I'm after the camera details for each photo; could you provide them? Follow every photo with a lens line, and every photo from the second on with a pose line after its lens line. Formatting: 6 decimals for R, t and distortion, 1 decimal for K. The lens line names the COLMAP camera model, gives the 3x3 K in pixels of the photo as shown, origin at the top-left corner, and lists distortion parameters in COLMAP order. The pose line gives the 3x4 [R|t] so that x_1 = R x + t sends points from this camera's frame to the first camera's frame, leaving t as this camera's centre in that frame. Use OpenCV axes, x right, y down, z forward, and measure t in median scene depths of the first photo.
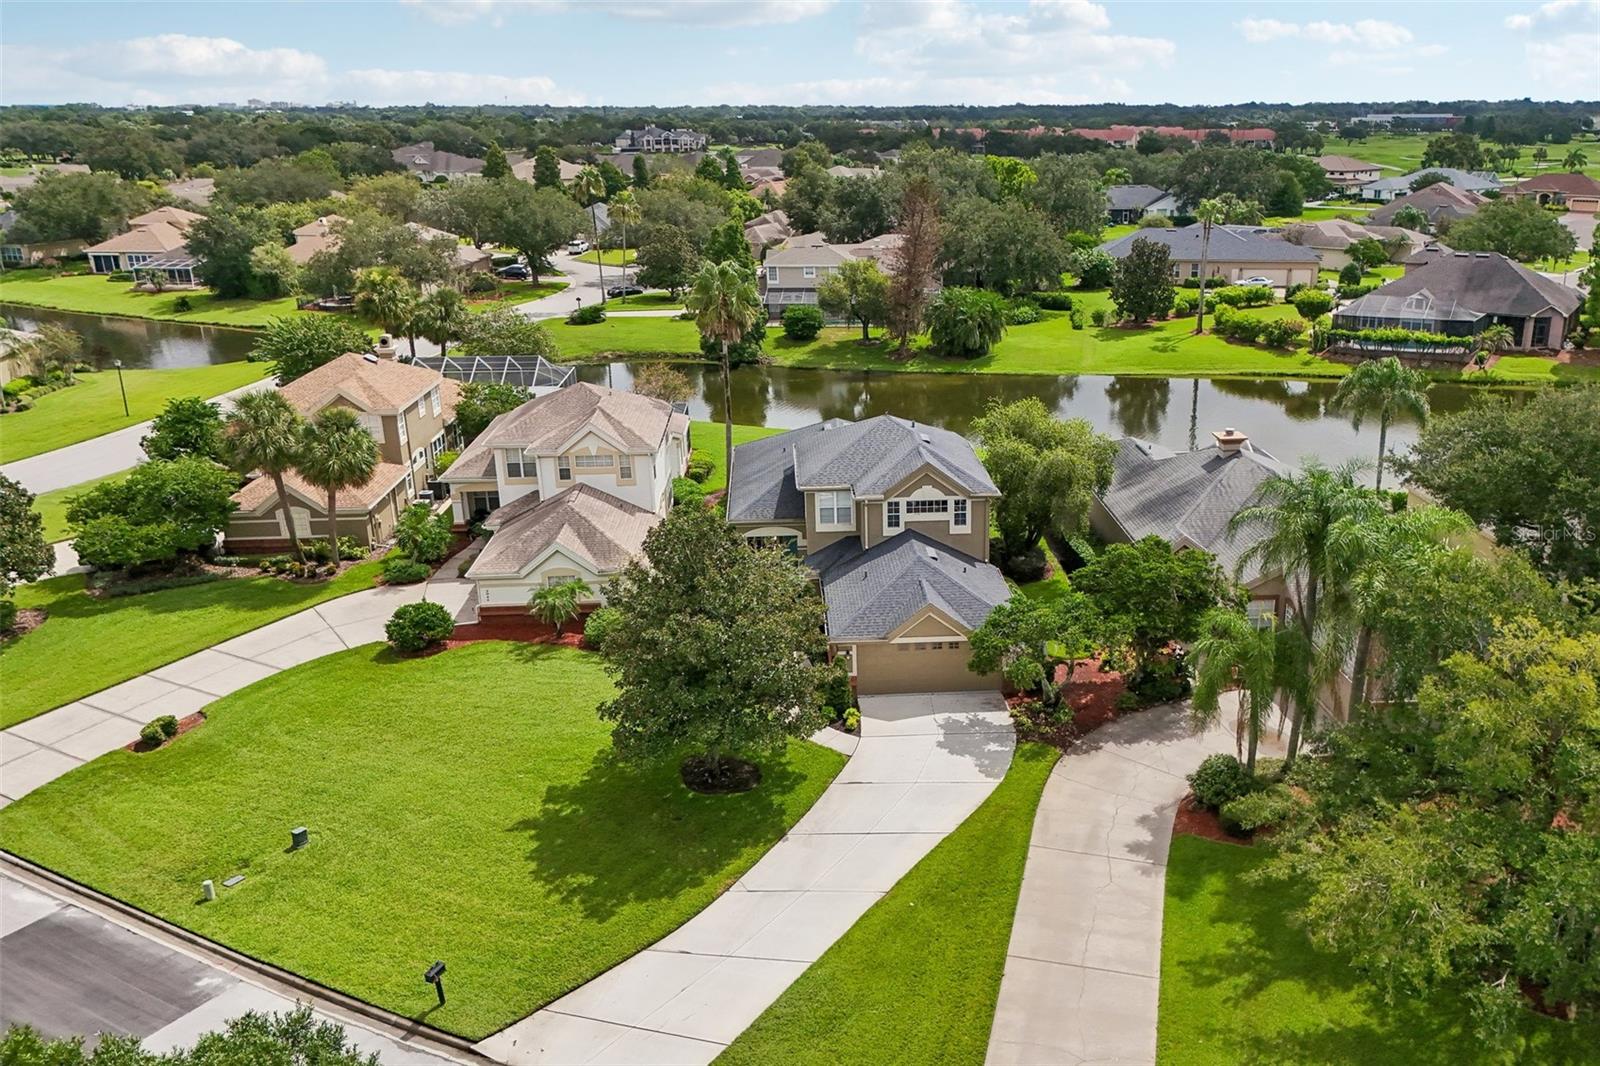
lens RADIAL K [[1255.7, 0, 895.9], [0, 1255.7, 532.7], [0, 0, 1]] dist [0.033038, -0.010739]
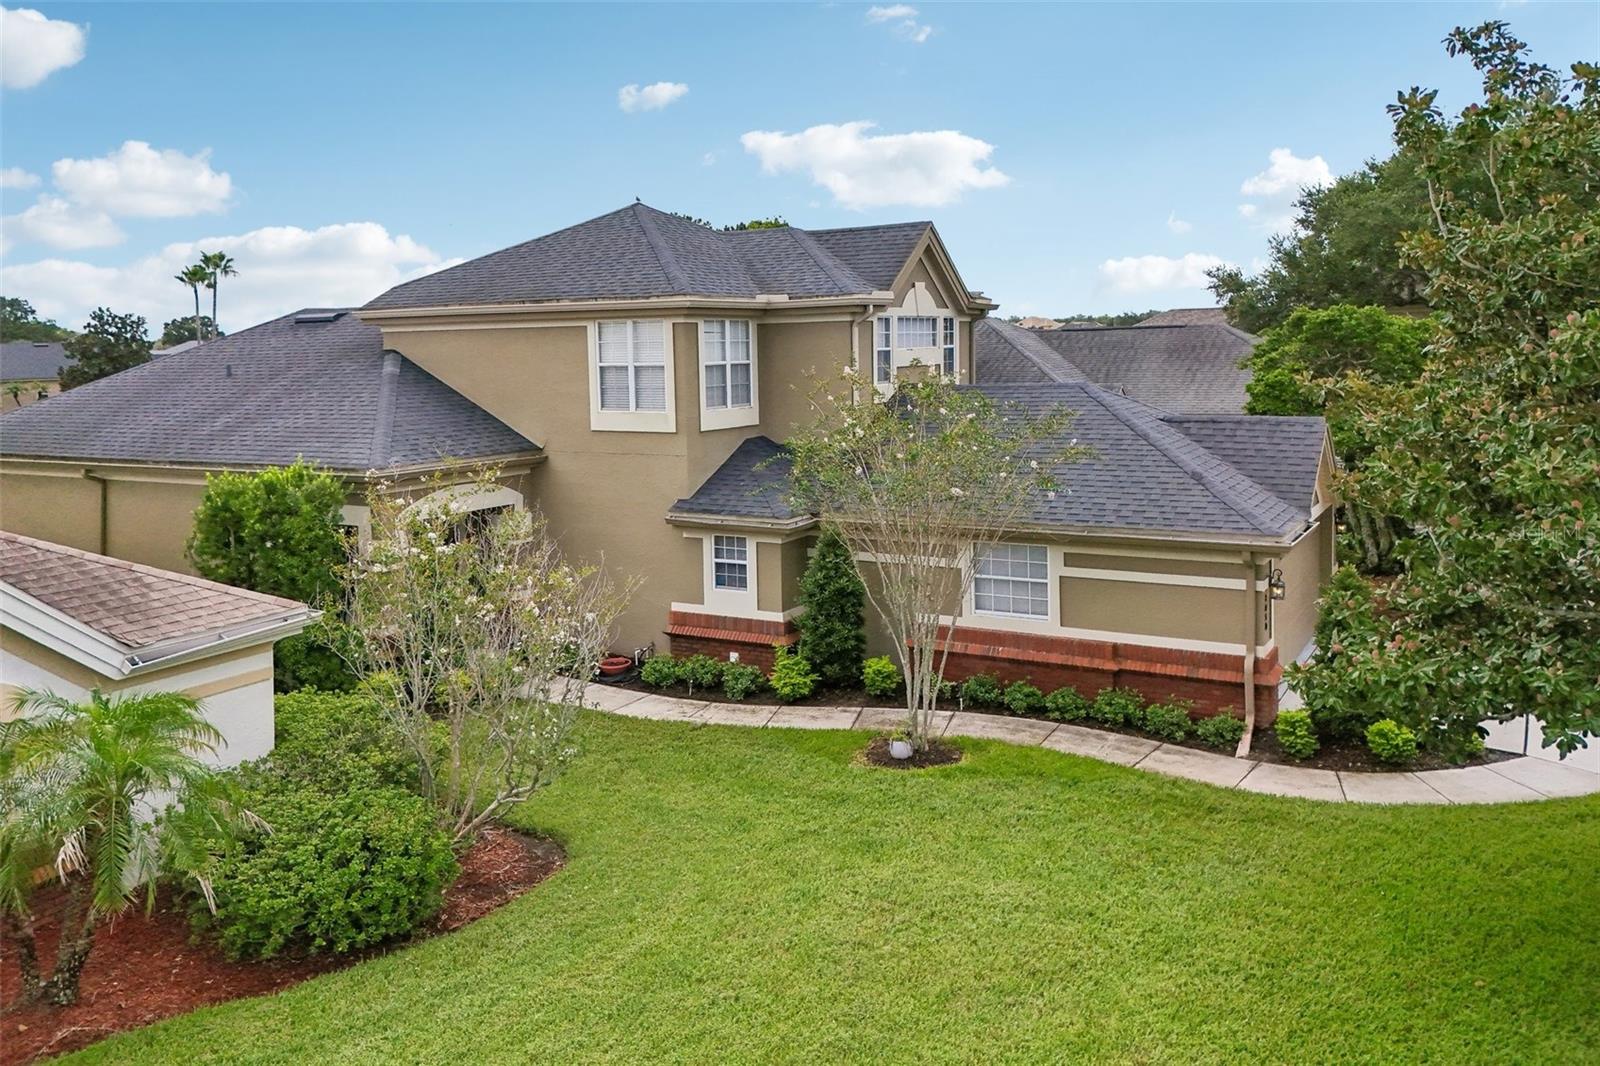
lens RADIAL K [[1204.4, 0, 795.8], [0, 1204.4, 536.4], [0, 0, 1]] dist [0.066383, -0.073854]
pose [[0.580146, -0.136781, 0.802946, -0.304632], [0.275808, 0.960551, -0.035649, 0.045511], [-0.766394, 0.242141, 0.594985, 0.696871]]
